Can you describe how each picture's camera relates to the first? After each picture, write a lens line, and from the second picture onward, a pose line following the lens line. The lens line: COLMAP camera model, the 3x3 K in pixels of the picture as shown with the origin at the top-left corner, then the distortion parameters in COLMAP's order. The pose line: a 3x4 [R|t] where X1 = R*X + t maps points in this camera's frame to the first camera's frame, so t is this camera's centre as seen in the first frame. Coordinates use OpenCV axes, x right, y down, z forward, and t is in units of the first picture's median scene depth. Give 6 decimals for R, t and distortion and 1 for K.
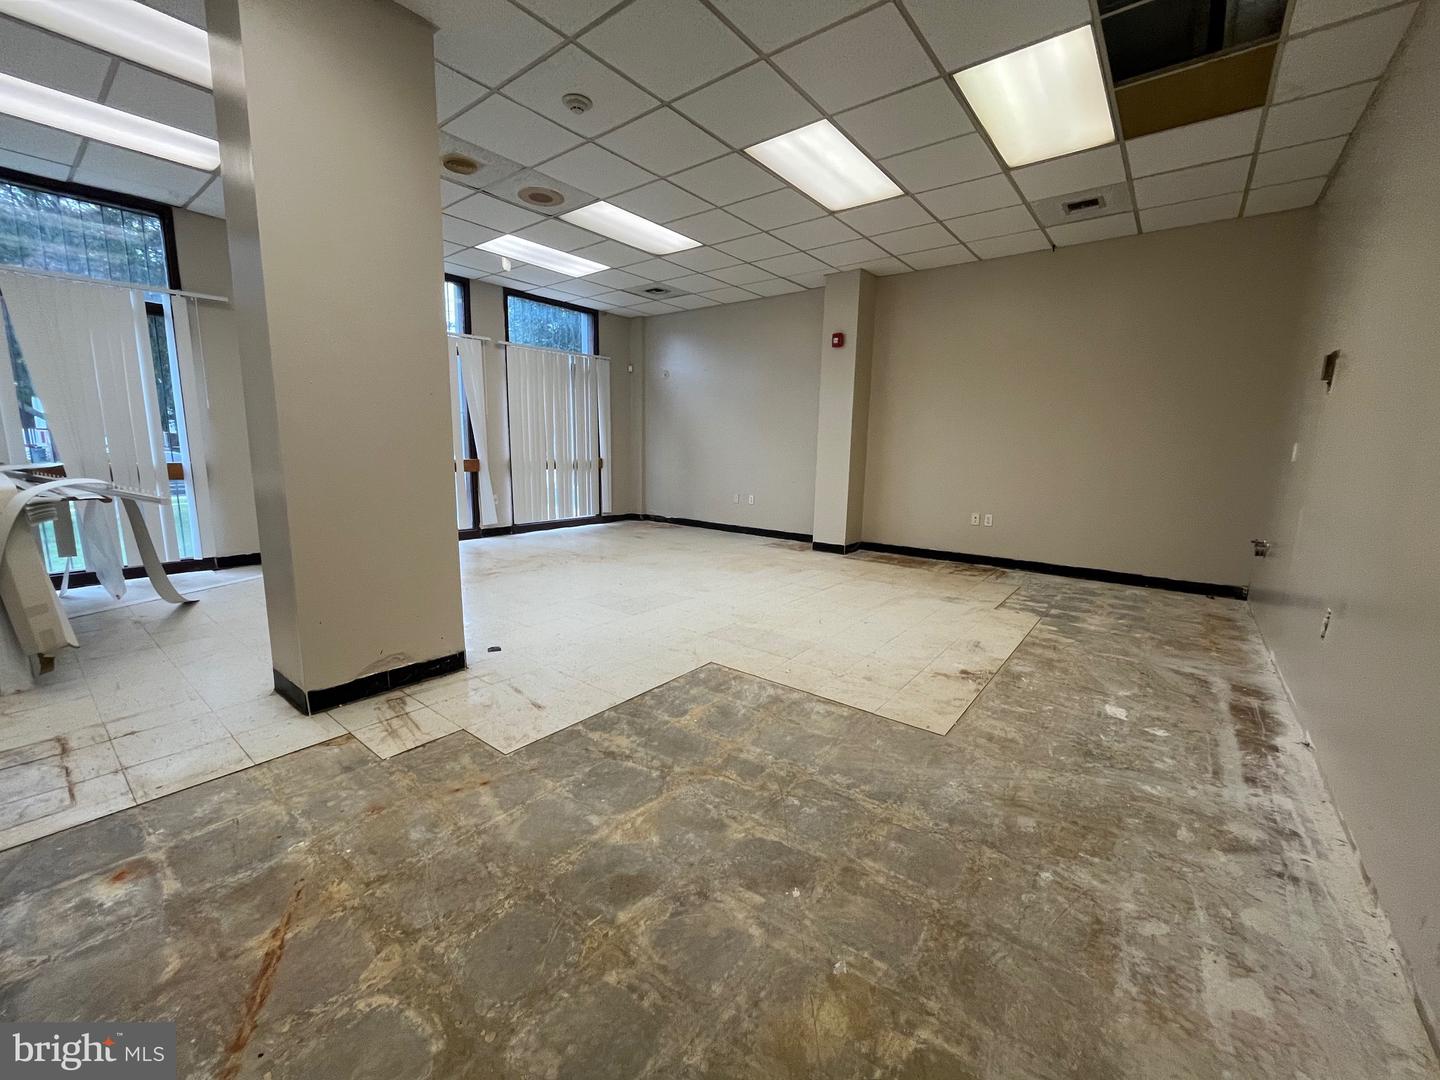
lens RADIAL K [[581.8, 0, 717.5], [0, 581.8, 539.0], [0, 0, 1]] dist [-0.007495, -0.000637]
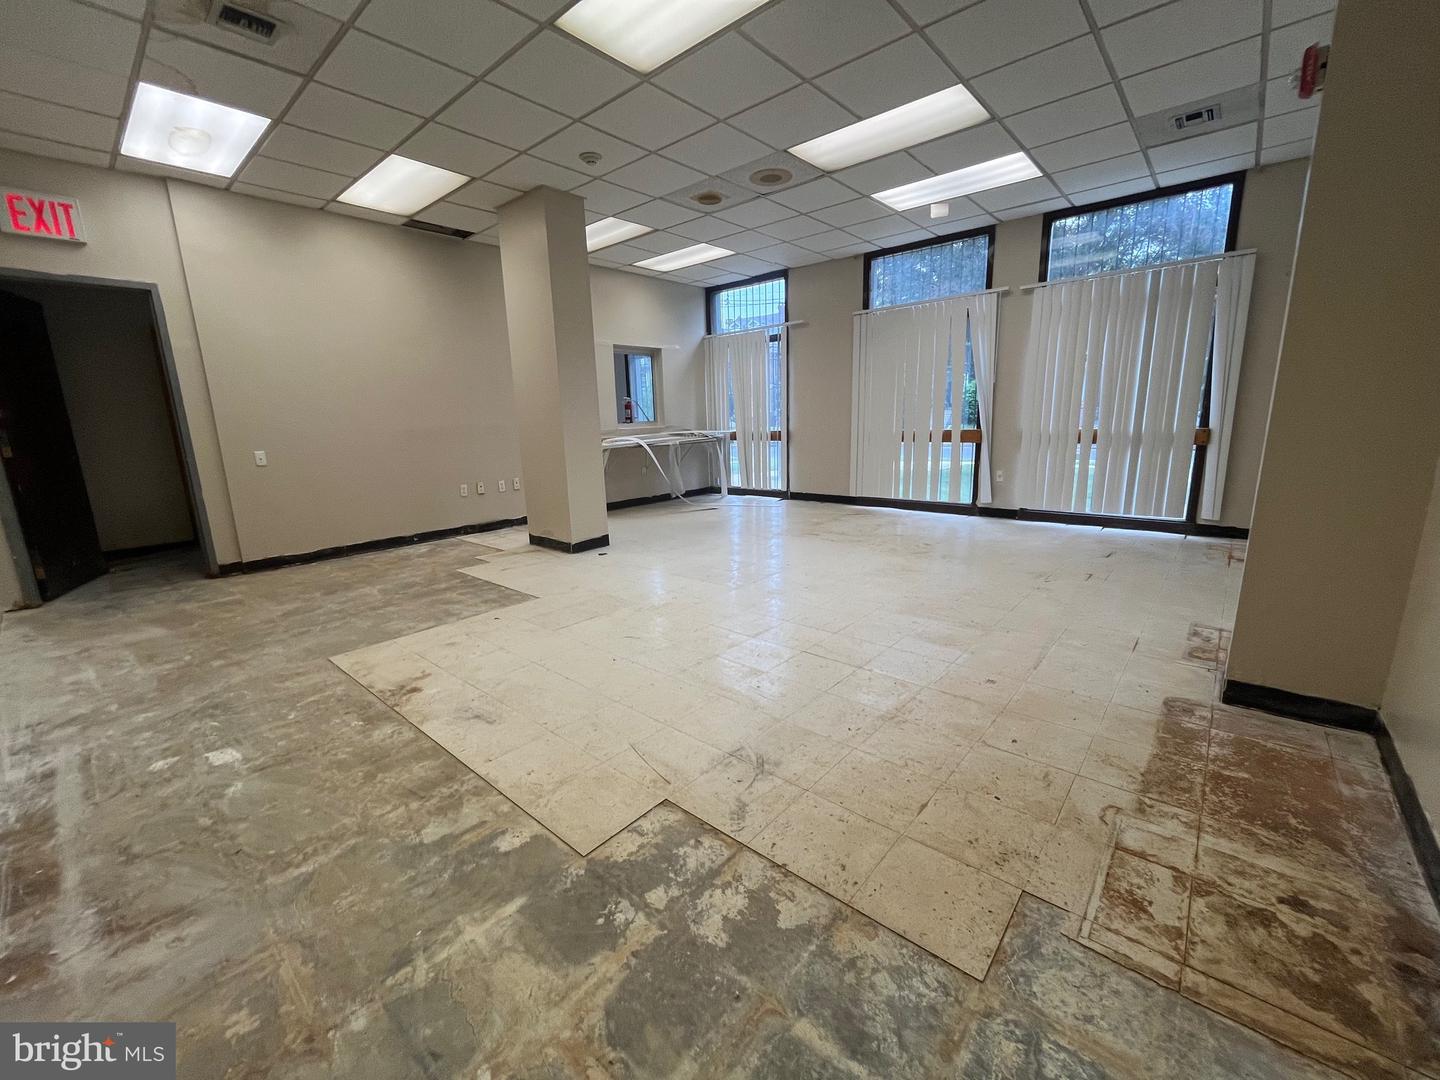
lens RADIAL K [[581.8, 0, 717.5], [0, 581.8, 539.0], [0, 0, 1]] dist [-0.007495, -0.000637]
pose [[-0.048960, 0.194521, -0.979676, 1.341922], [-0.135440, 0.970499, 0.199468, -0.240266], [0.989575, 0.142453, -0.021170, 1.605219]]
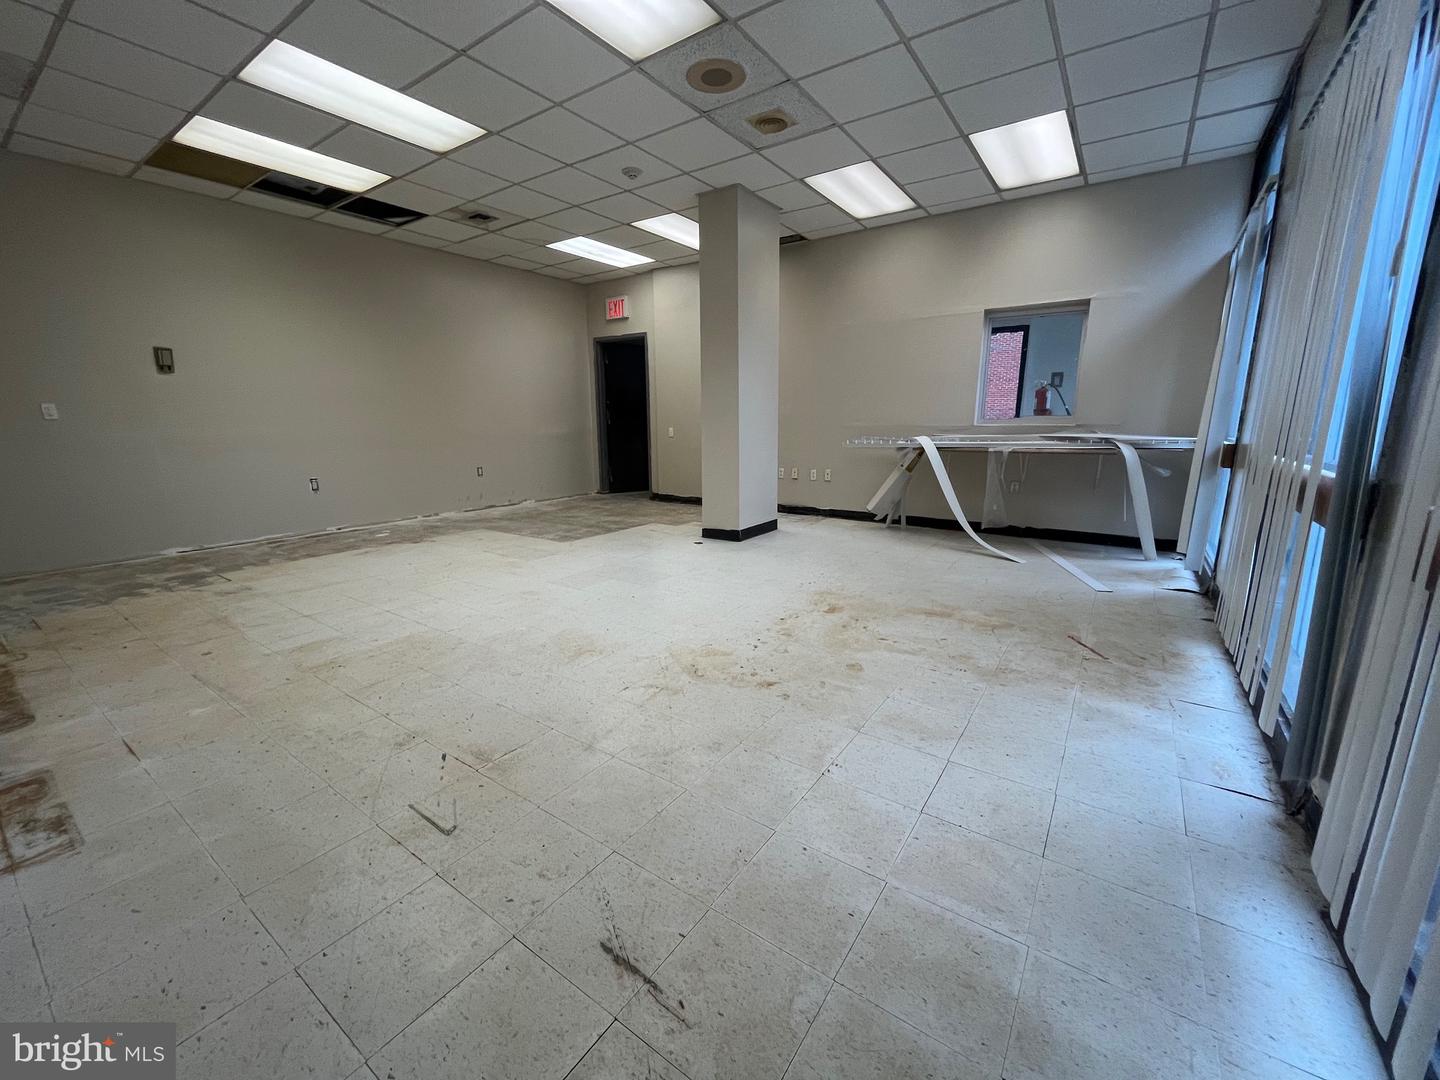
lens RADIAL K [[581.4, 0, 718.3], [0, 581.4, 544.3], [0, 0, 1]] dist [0.004121, -0.000047]
pose [[-0.998293, 0.005494, -0.058153, -0.411817], [-0.016431, 0.928954, 0.369830, -0.487124], [0.056054, 0.370154, -0.927278, 3.013077]]
